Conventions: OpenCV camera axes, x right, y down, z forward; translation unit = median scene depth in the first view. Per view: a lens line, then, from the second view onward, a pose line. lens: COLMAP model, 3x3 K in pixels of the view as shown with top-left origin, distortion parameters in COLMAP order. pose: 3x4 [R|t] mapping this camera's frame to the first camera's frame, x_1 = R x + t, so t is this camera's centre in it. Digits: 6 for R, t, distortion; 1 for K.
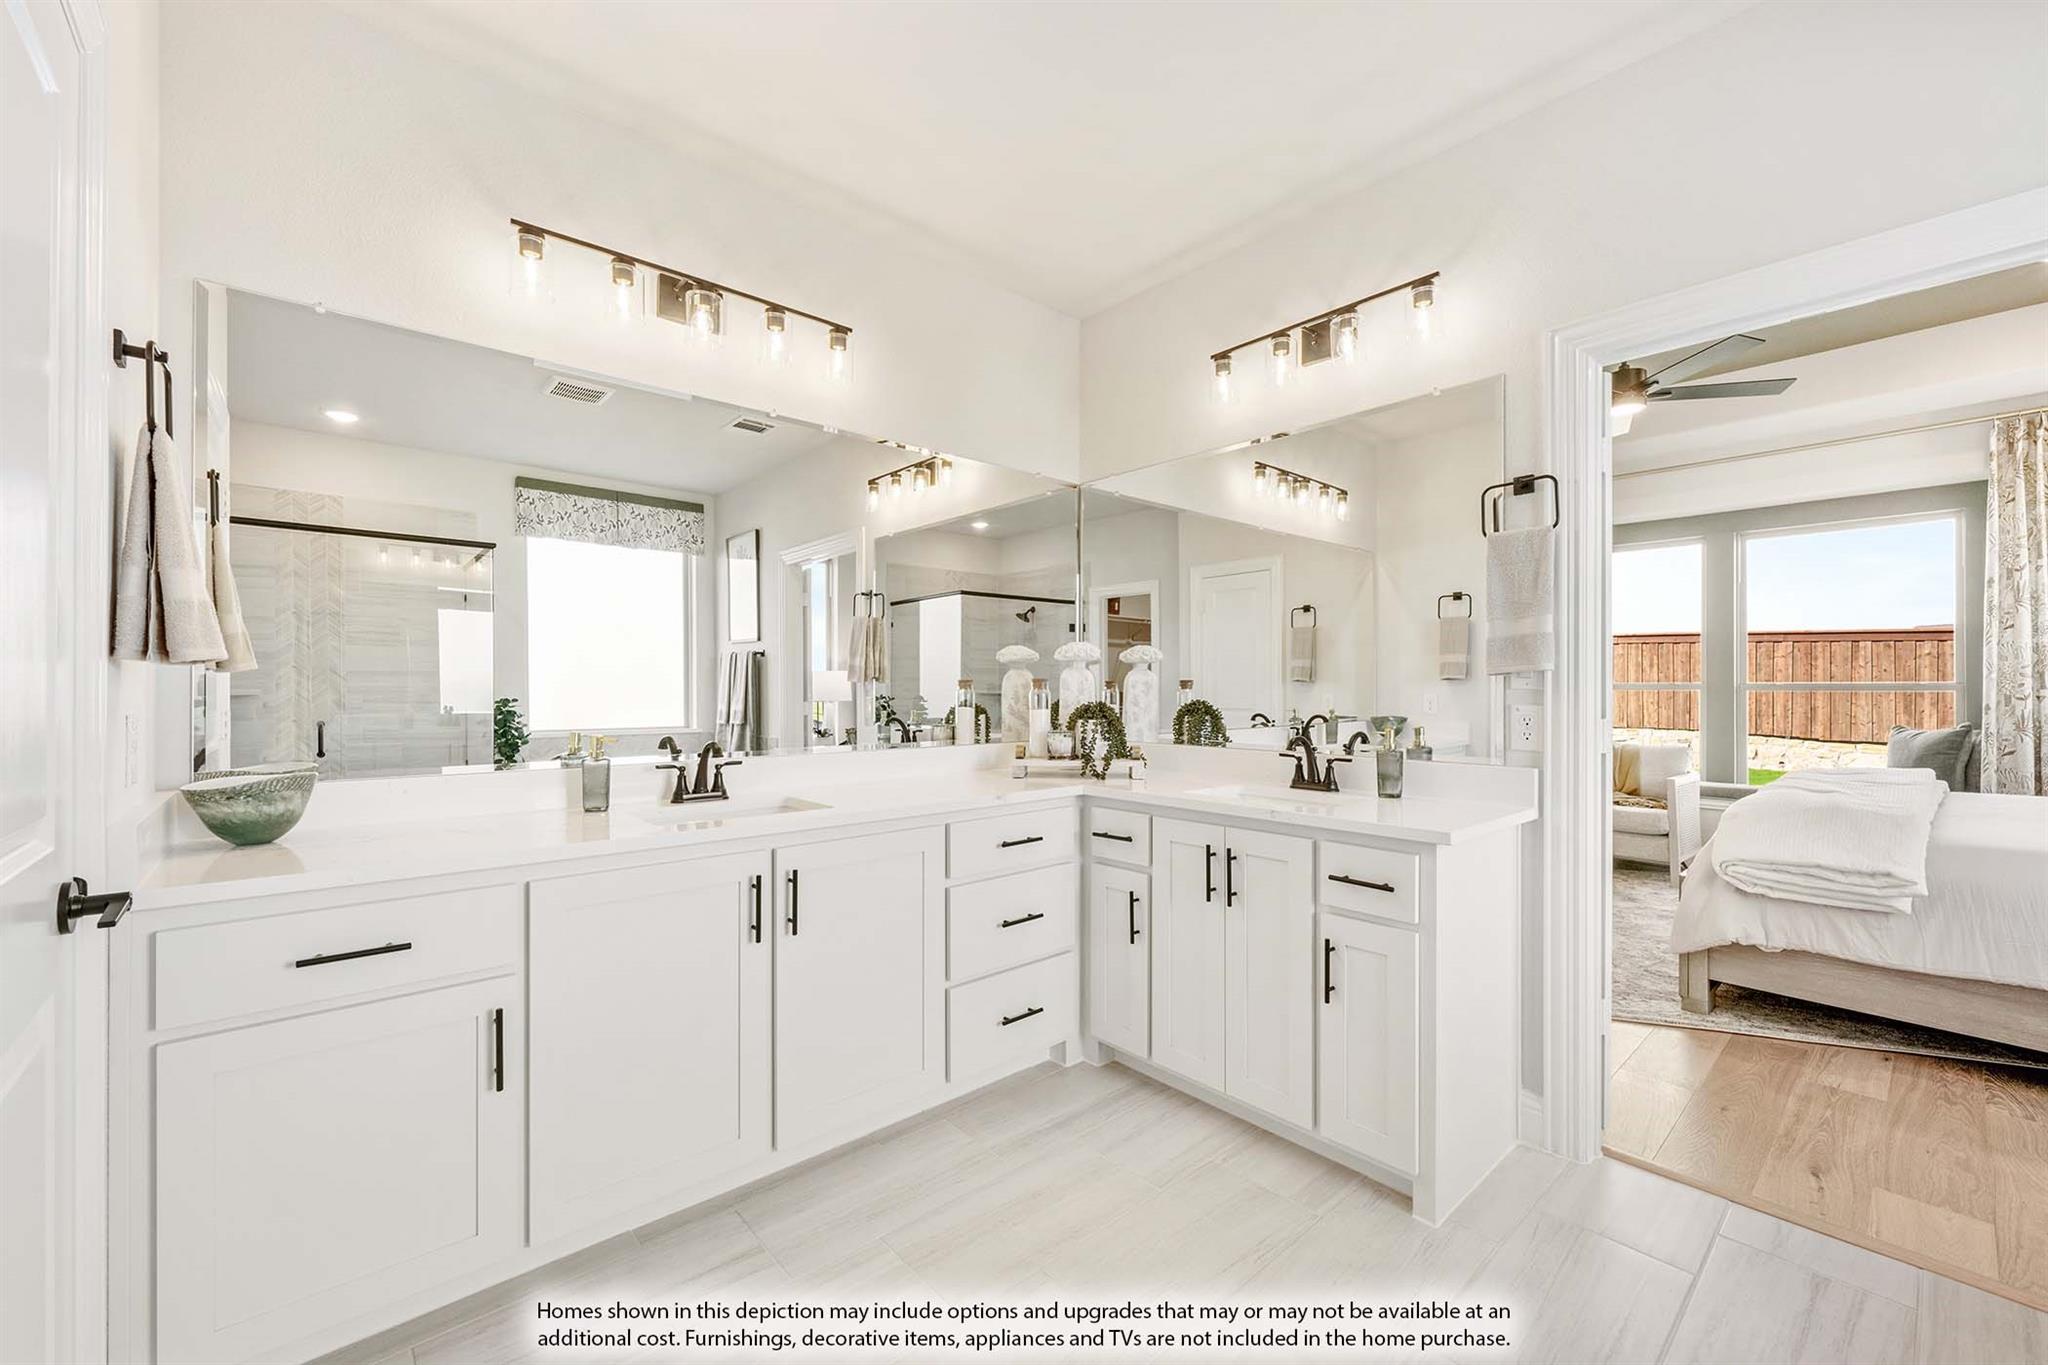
lens RADIAL K [[822.1, 0, 1025.8], [0, 822.1, 680.5], [0, 0, 1]] dist [0.000374, 0.000158]
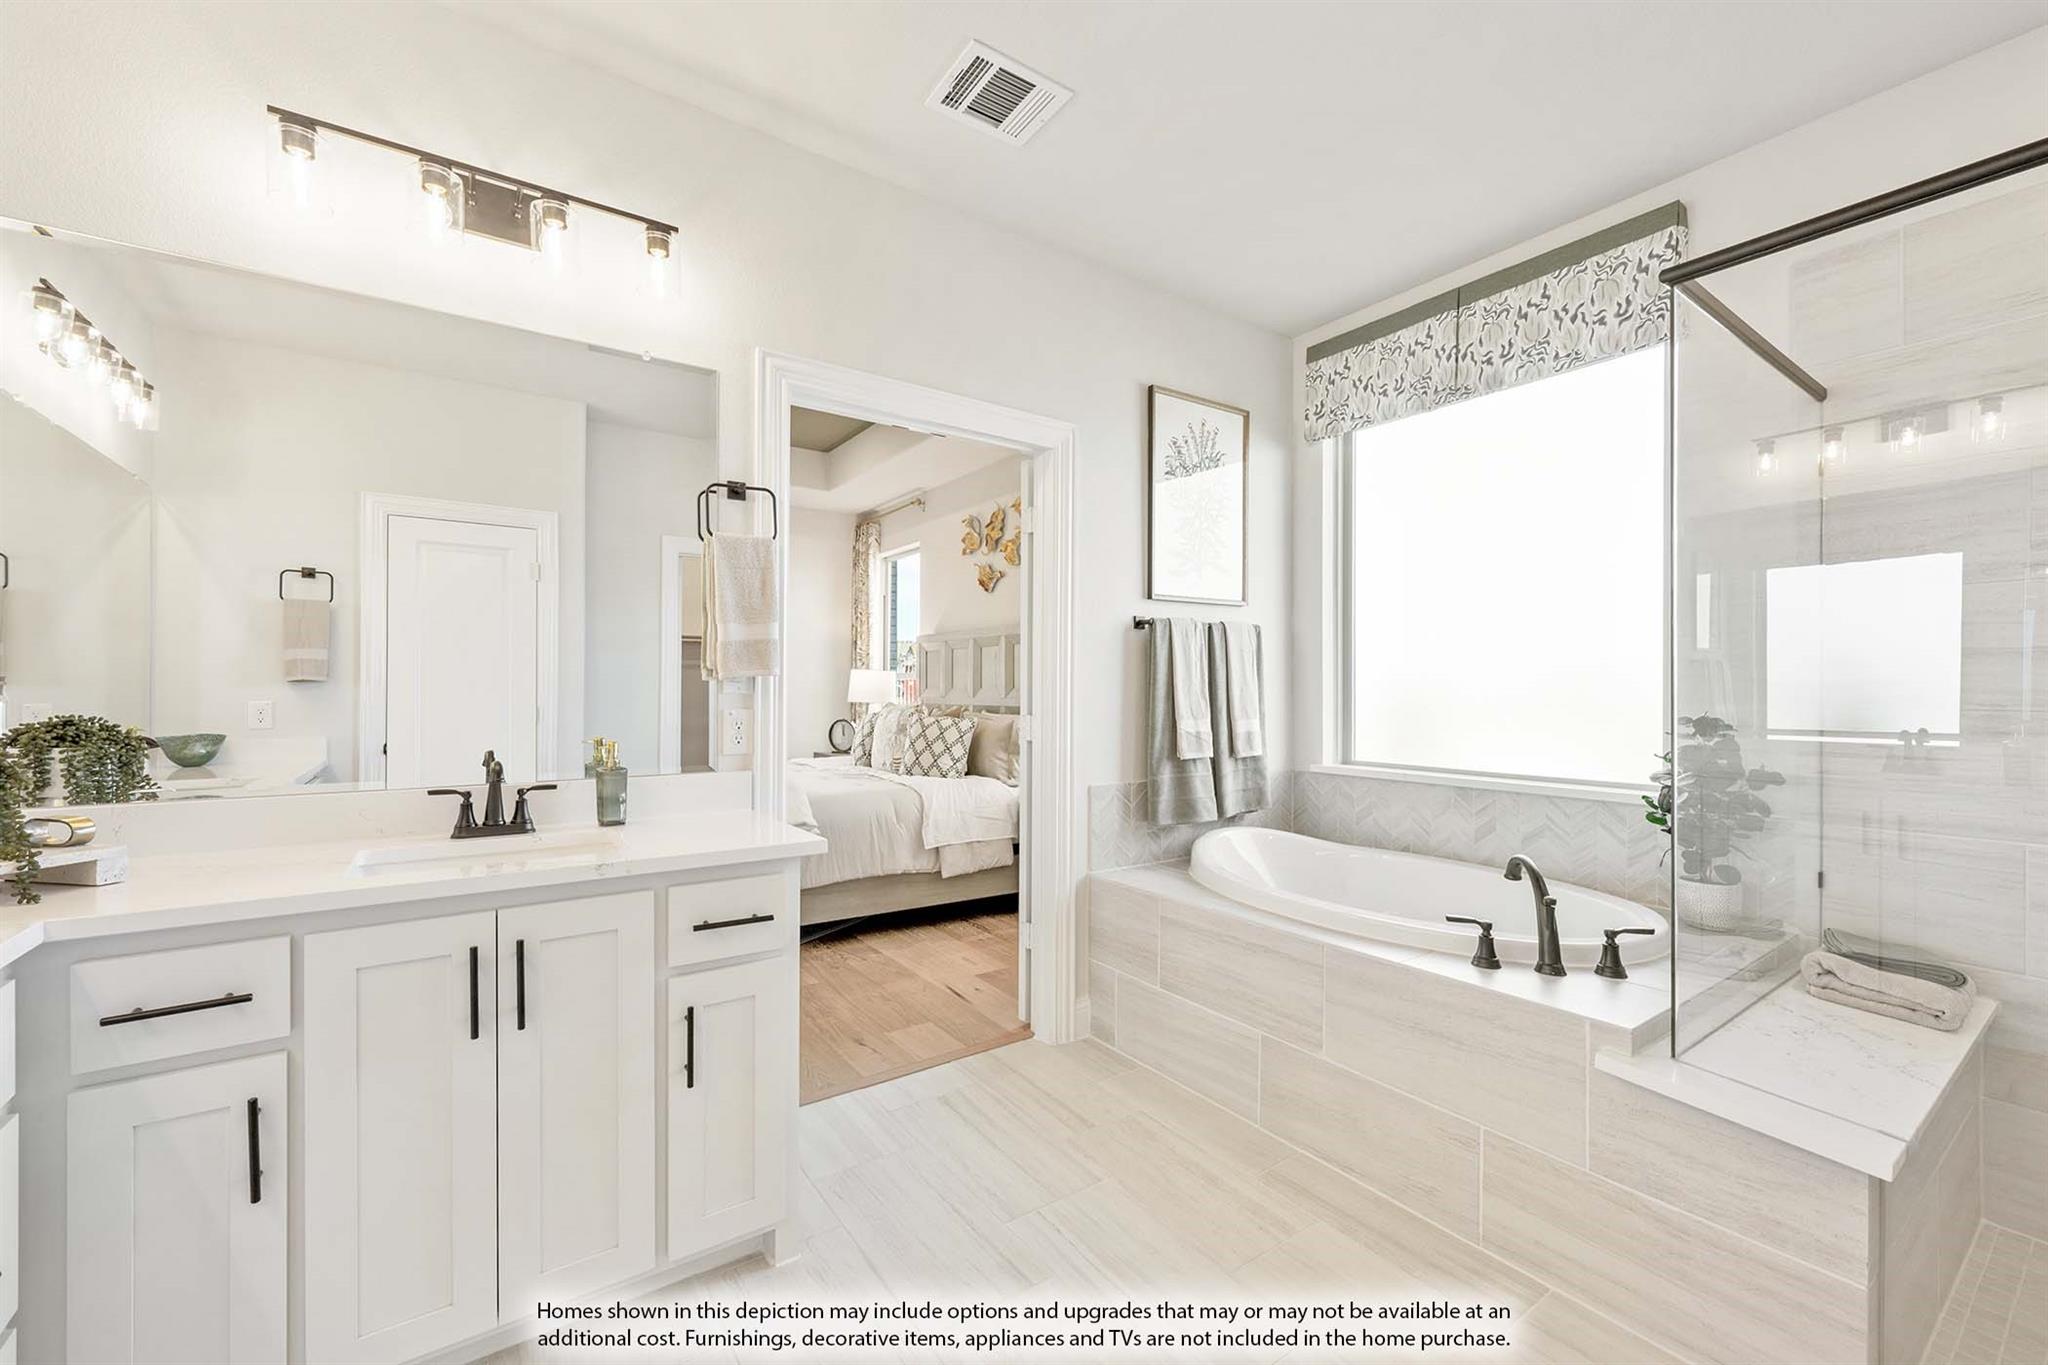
lens RADIAL K [[822.1, 0, 1026.5], [0, 822.1, 689.2], [0, 0, 1]] dist [0.000374, 0.000158]
pose [[0.112304, 0.001769, 0.993672, -0.315009], [-0.006898, 0.999976, -0.001001, 0.003204], [-0.993650, -0.006742, 0.112313, 0.474427]]
